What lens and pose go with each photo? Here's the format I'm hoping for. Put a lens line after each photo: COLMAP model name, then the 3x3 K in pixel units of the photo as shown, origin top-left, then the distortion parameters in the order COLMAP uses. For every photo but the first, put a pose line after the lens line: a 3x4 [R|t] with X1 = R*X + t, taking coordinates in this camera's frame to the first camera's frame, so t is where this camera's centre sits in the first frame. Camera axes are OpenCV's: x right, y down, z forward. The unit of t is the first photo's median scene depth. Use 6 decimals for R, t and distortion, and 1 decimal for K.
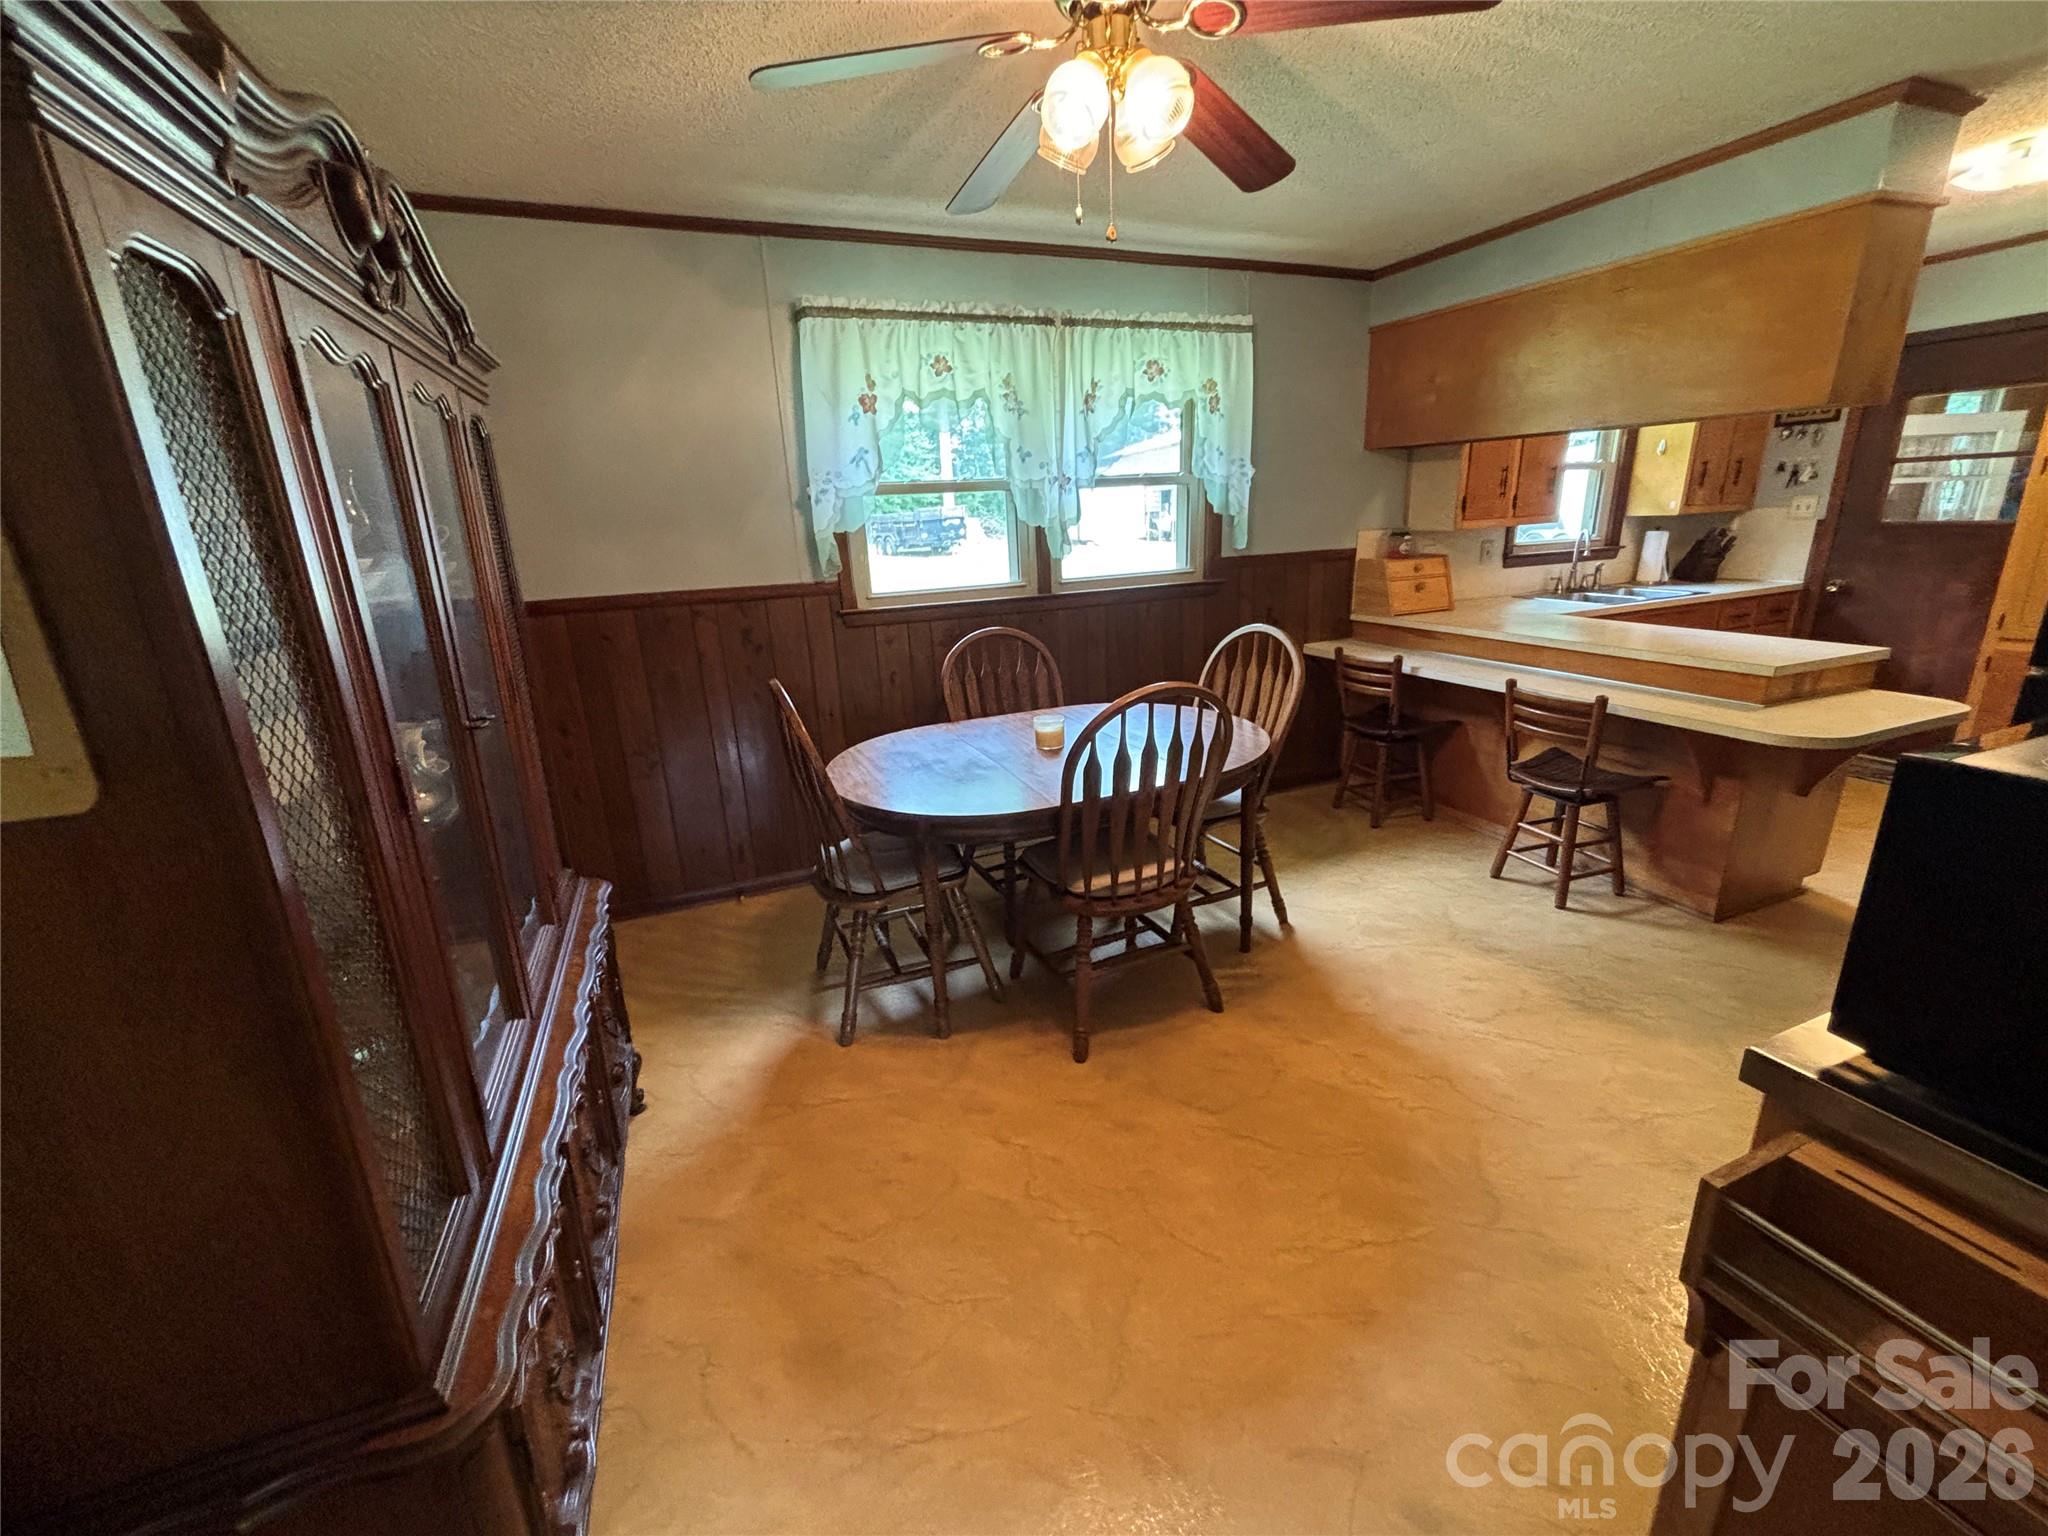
lens RADIAL K [[830.5, 0, 1028.4], [0, 830.5, 770.0], [0, 0, 1]] dist [-0.000043, -0.000460]
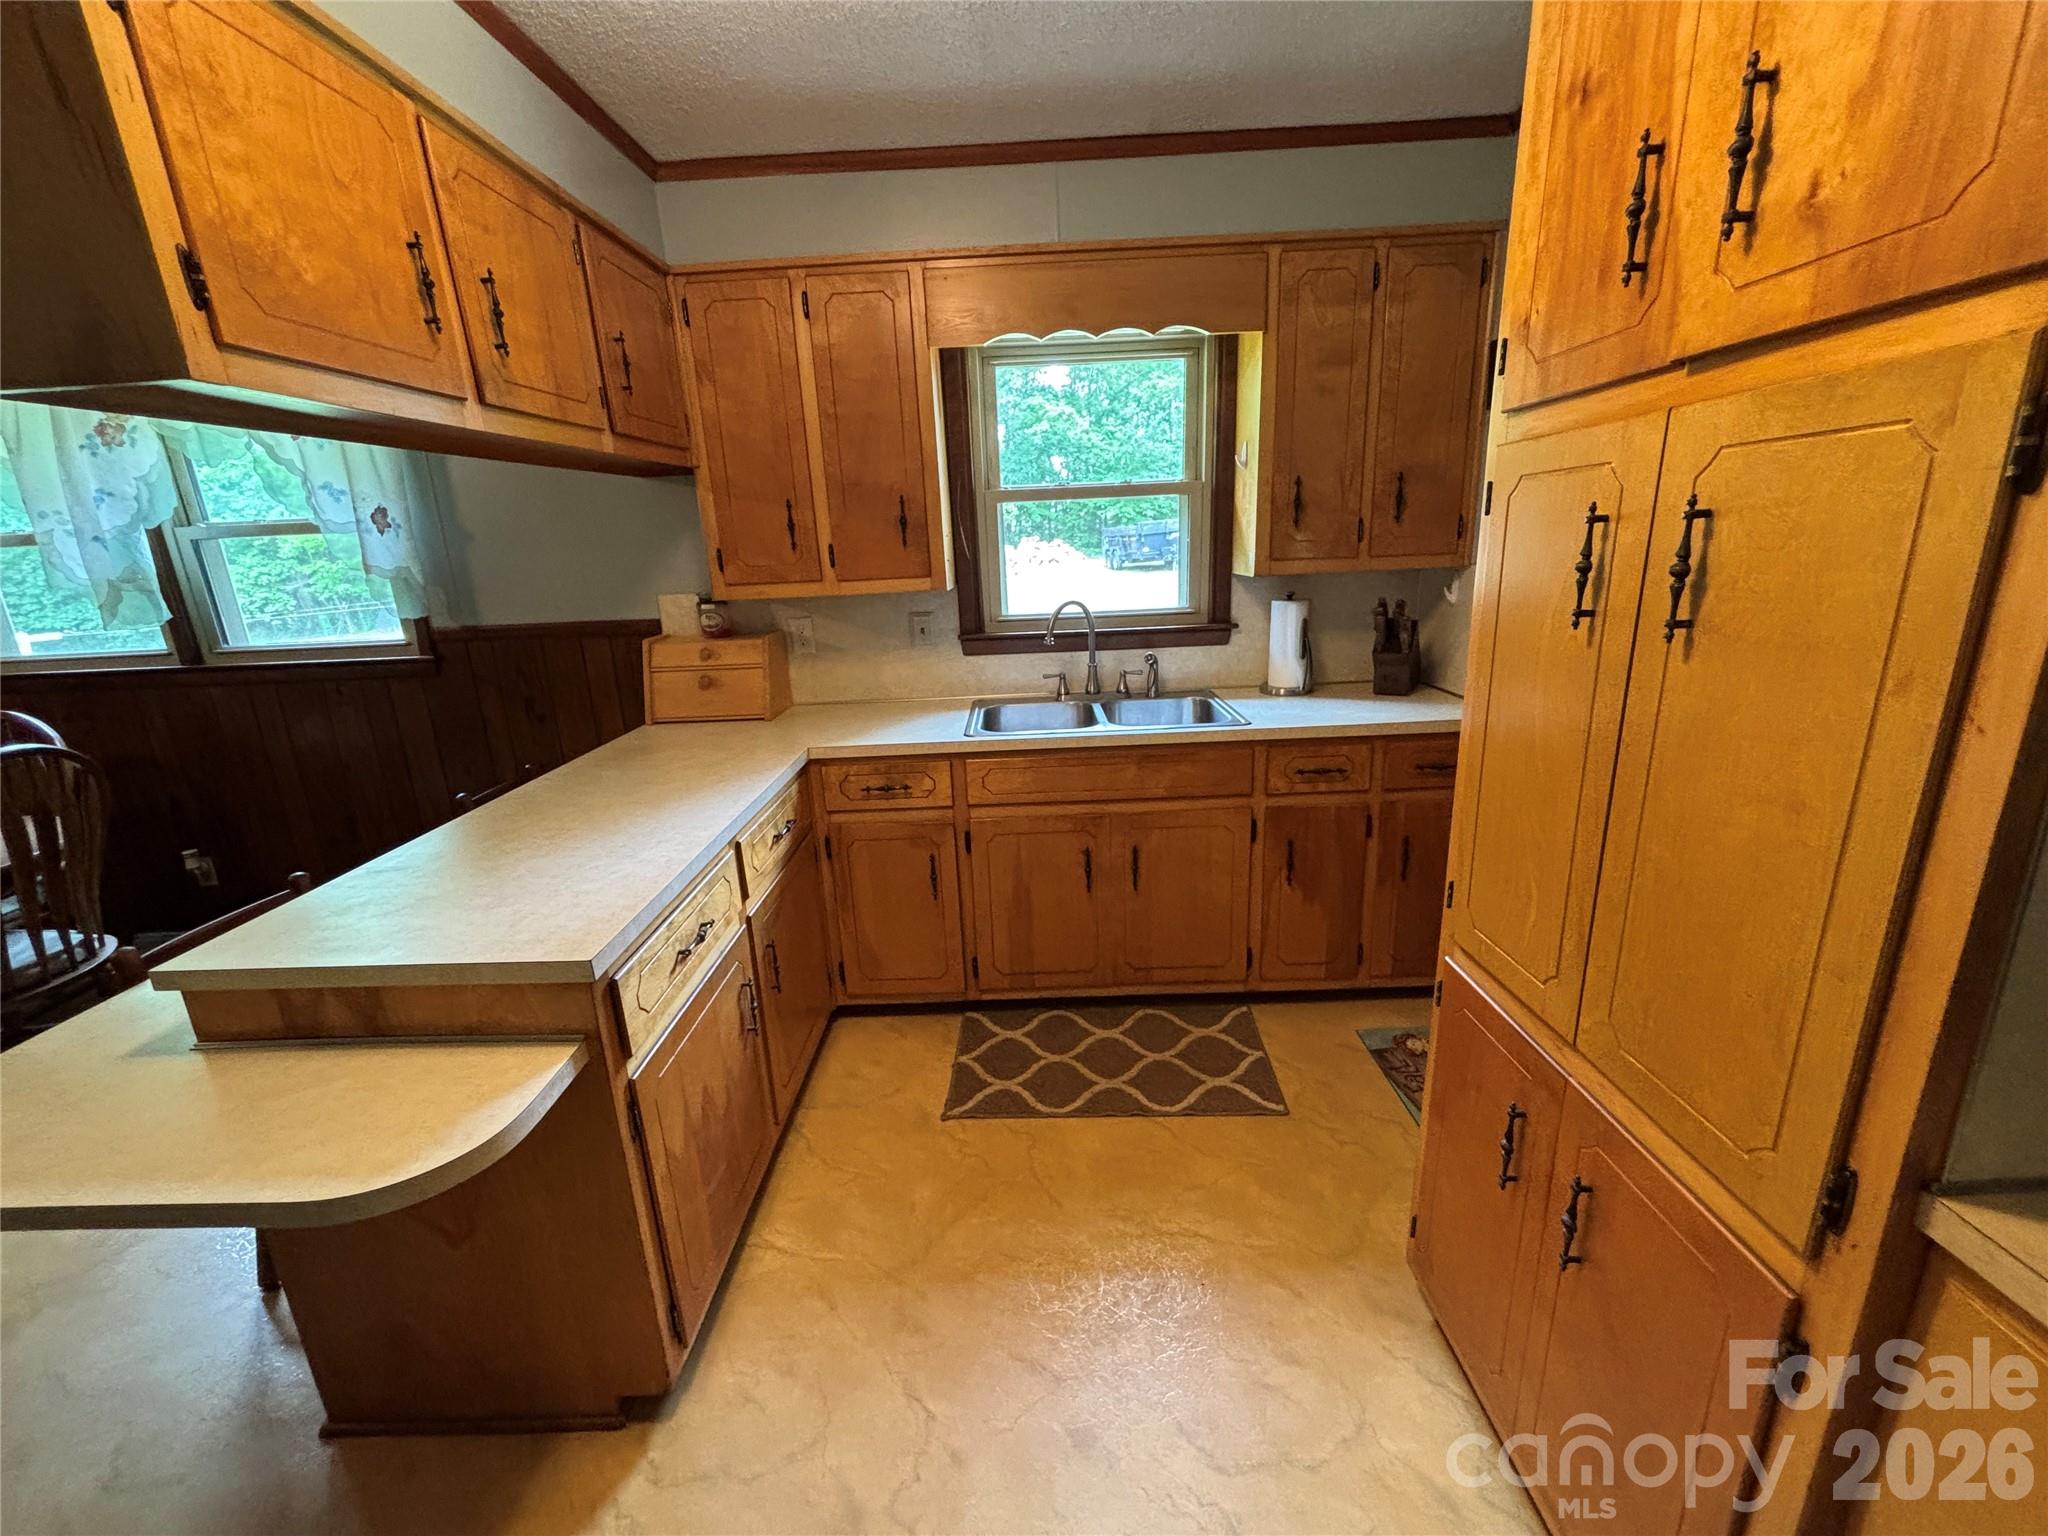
lens RADIAL K [[830.5, 0, 1023.5], [0, 830.5, 770.0], [0, 0, 1]] dist [-0.000043, -0.000460]
pose [[0.919983, 0.110673, -0.376009, 0.947772], [-0.114375, 0.993359, 0.012539, -0.185507], [0.374900, 0.031470, 0.926531, 0.476149]]
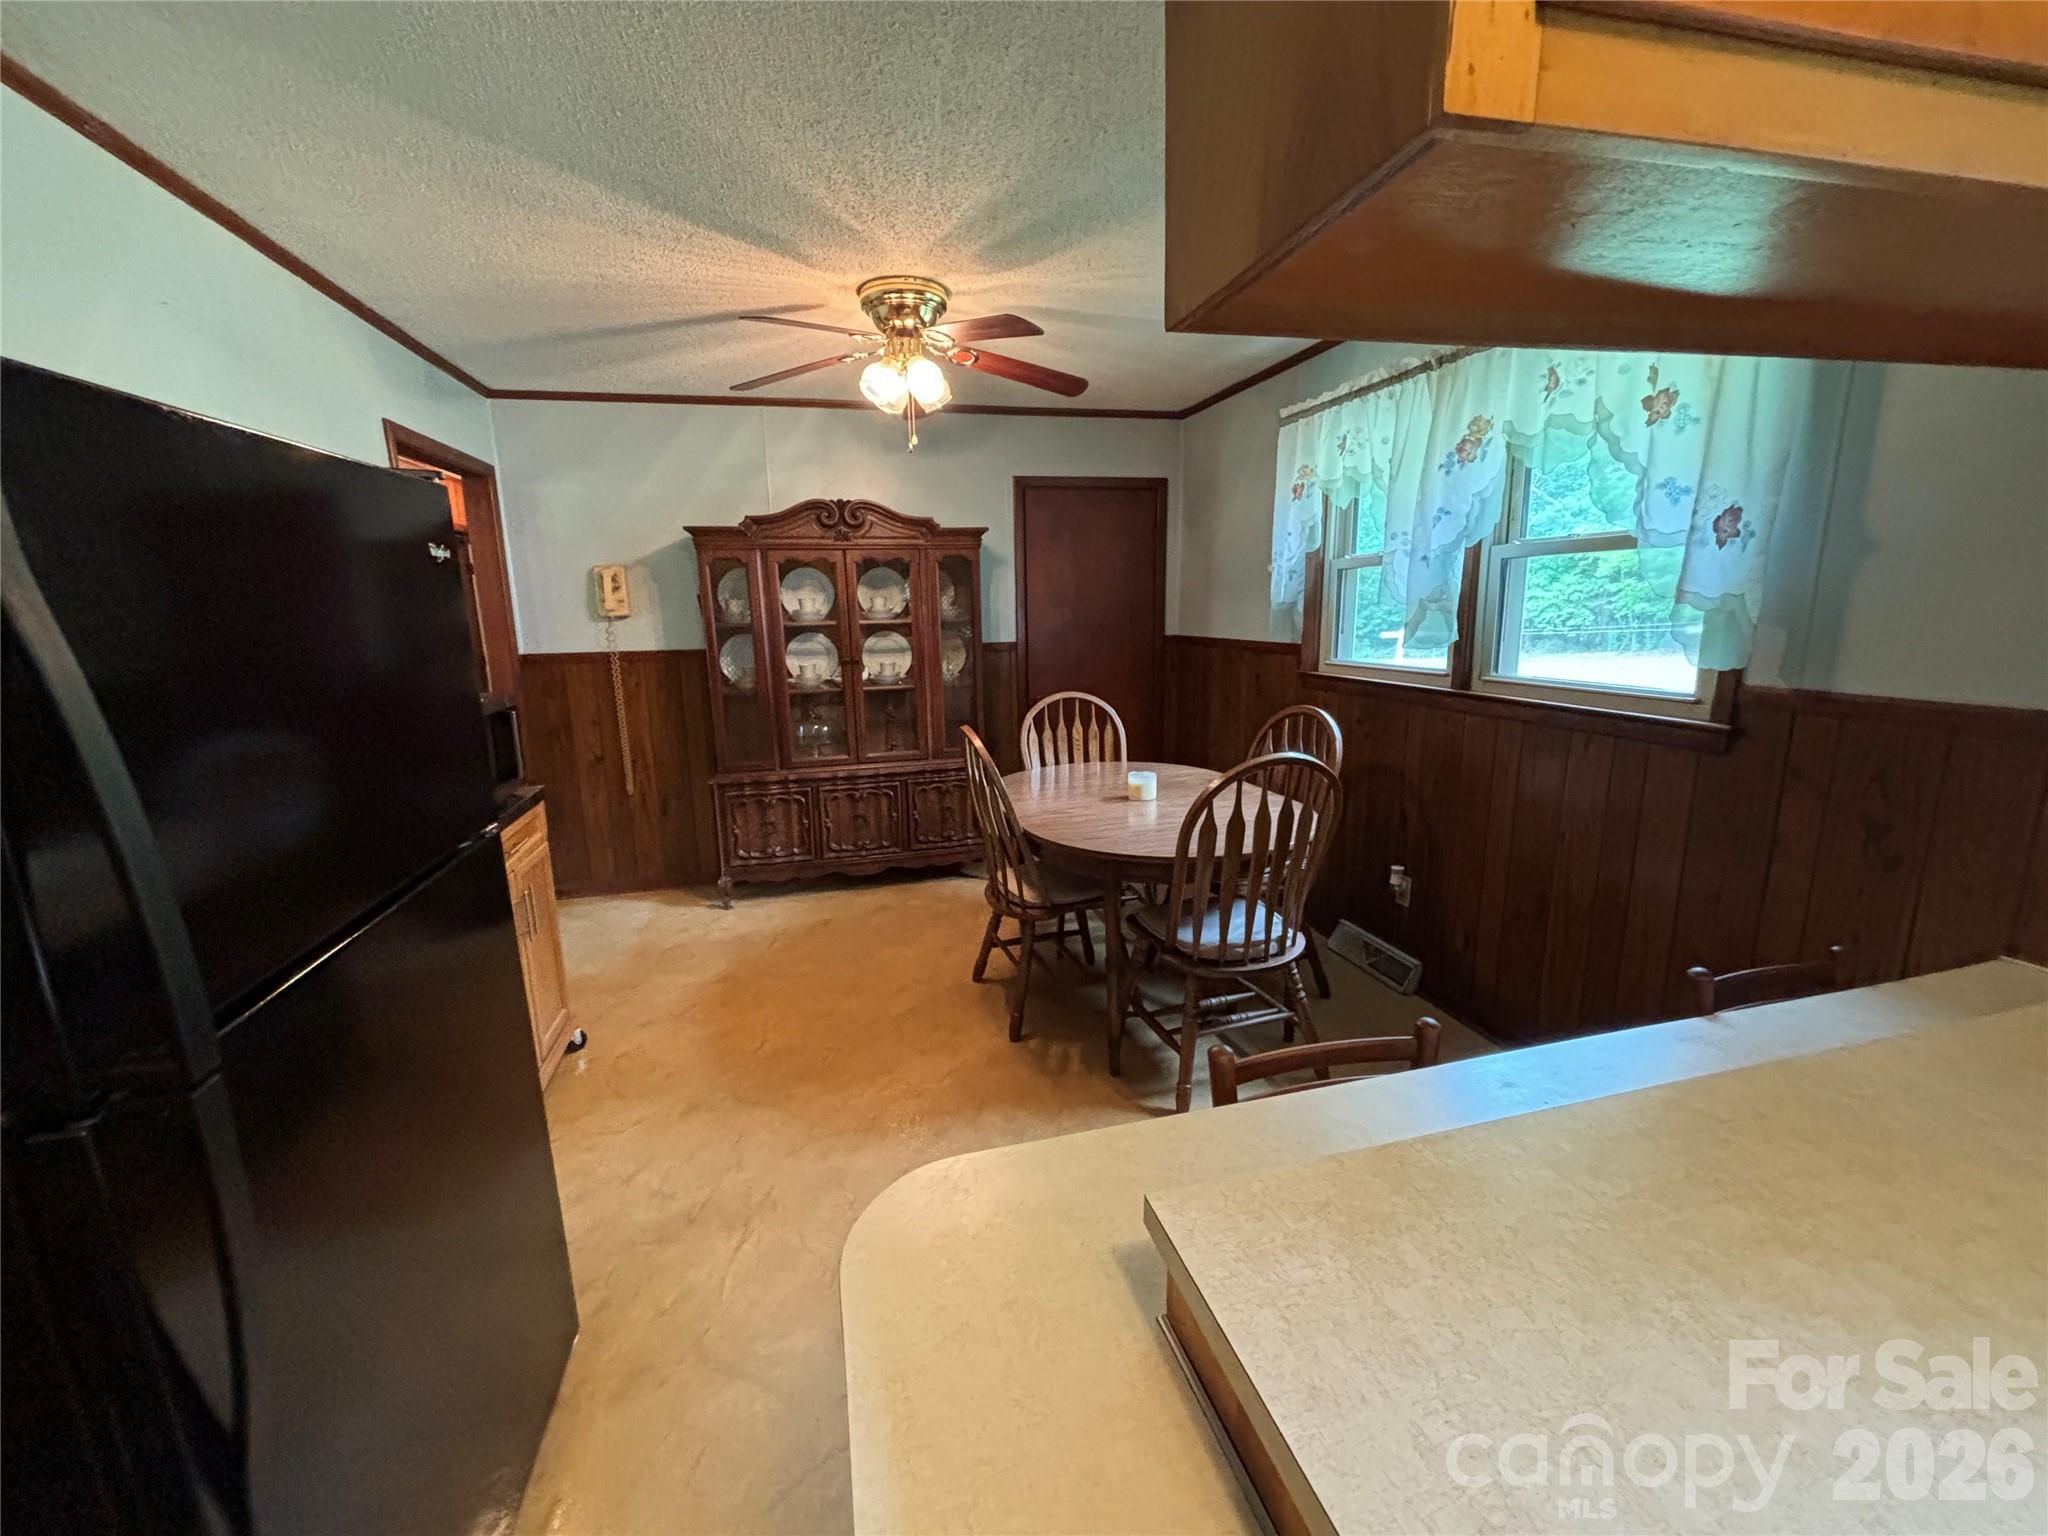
lens RADIAL K [[830.5, 0, 1029.0], [0, 830.5, 773.8], [0, 0, 1]] dist [-0.000043, -0.000460]
pose [[-0.132884, 0.247284, -0.959788, 0.730031], [-0.264612, 0.924374, 0.274796, -0.214425], [0.955156, 0.290487, -0.057400, 0.589373]]
